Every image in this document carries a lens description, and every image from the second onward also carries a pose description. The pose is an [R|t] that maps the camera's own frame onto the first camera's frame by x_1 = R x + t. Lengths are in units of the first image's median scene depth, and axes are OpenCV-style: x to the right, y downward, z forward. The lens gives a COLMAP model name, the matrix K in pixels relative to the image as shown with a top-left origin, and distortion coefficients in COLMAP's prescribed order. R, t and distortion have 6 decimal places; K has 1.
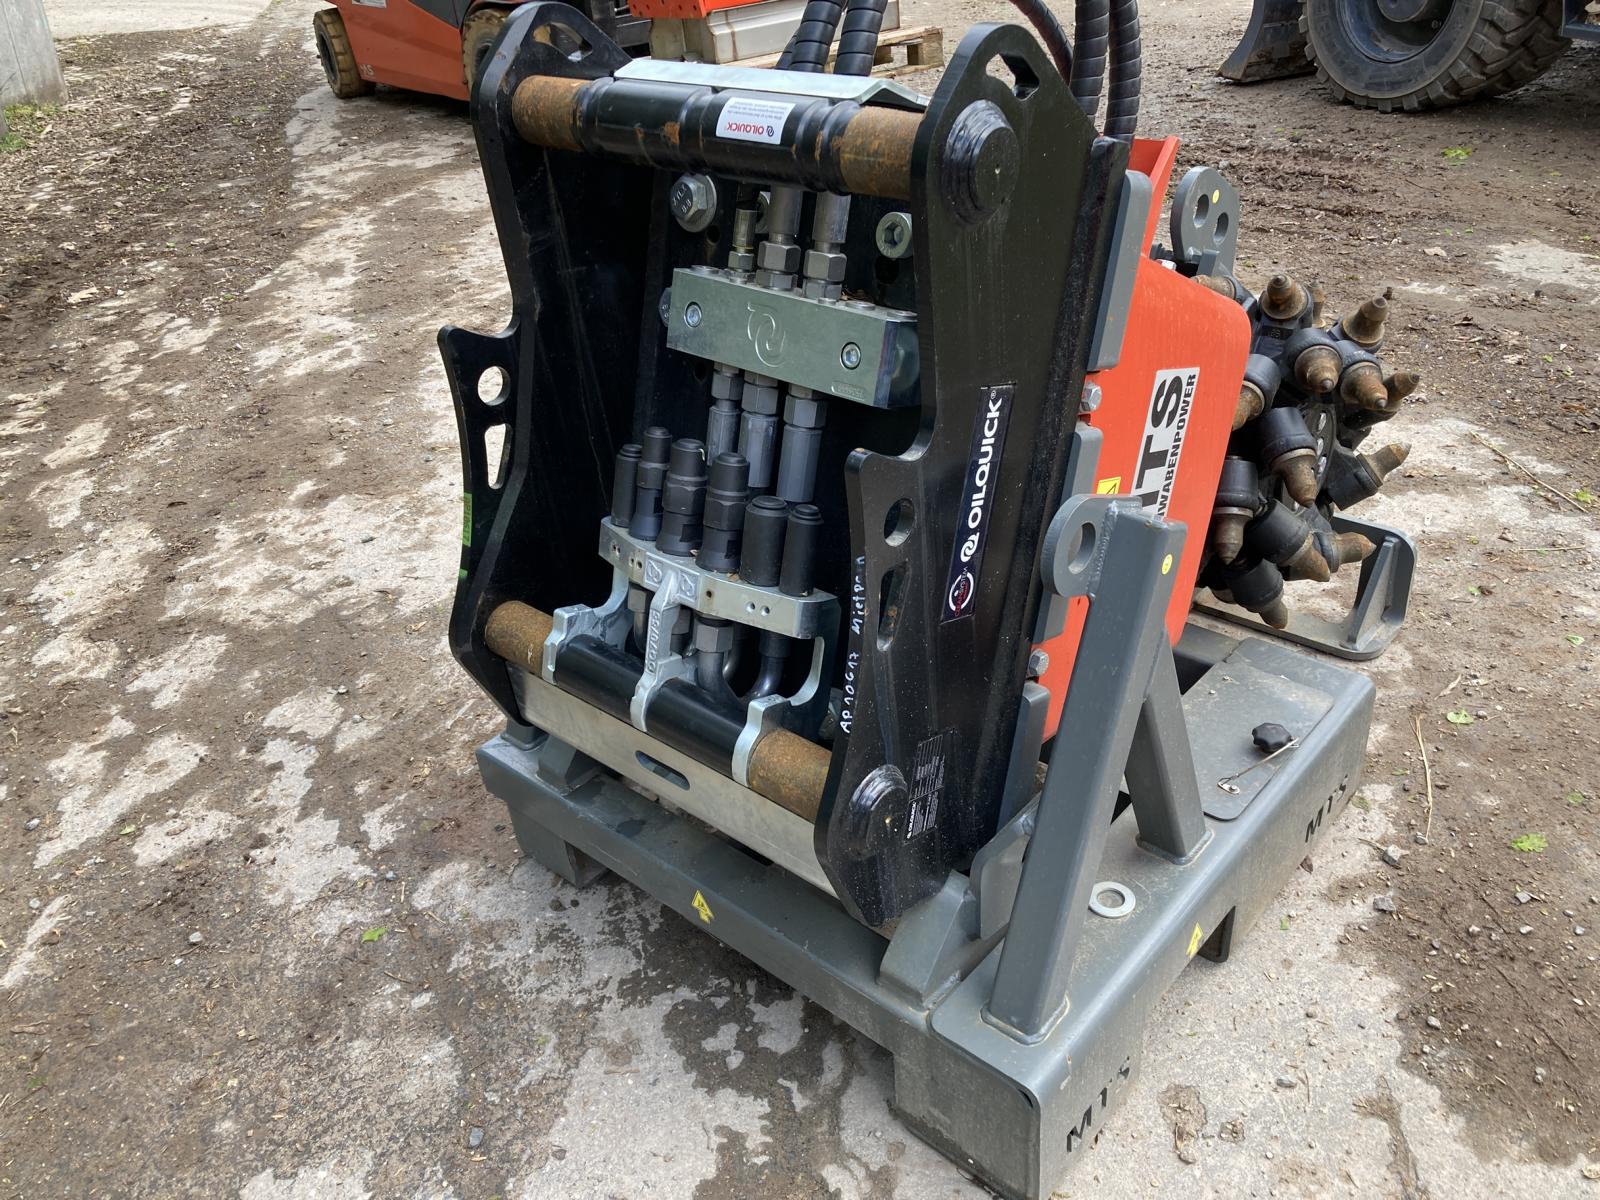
lens RADIAL K [[1317.9, 0, 800.6], [0, 1317.9, 611.4], [0, 0, 1]] dist [0.028871, -0.010786]
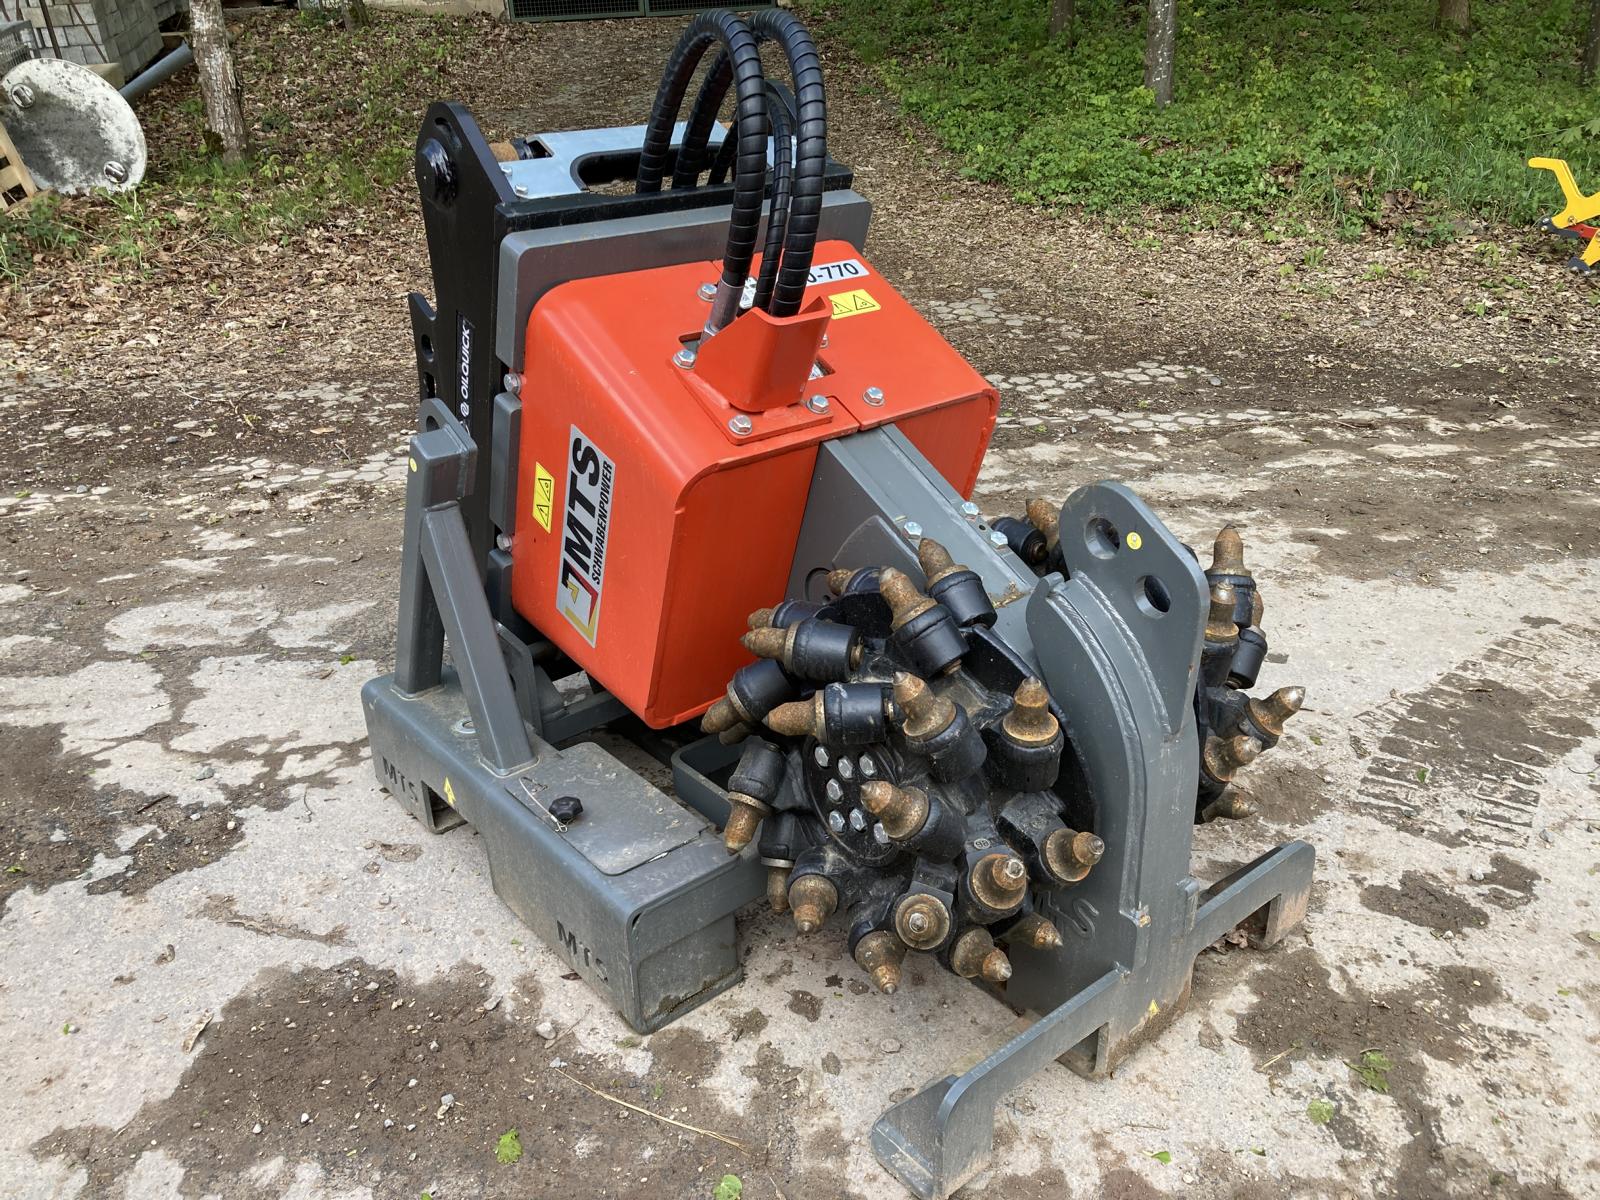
lens RADIAL K [[1317.9, 0, 805.8], [0, 1317.9, 616.7], [0, 0, 1]] dist [0.028871, -0.010786]
pose [[-0.154741, 0.501360, -0.851289, 1.334837], [-0.506086, 0.699803, 0.504136, -0.763461], [0.848488, 0.508836, 0.145444, 1.040536]]
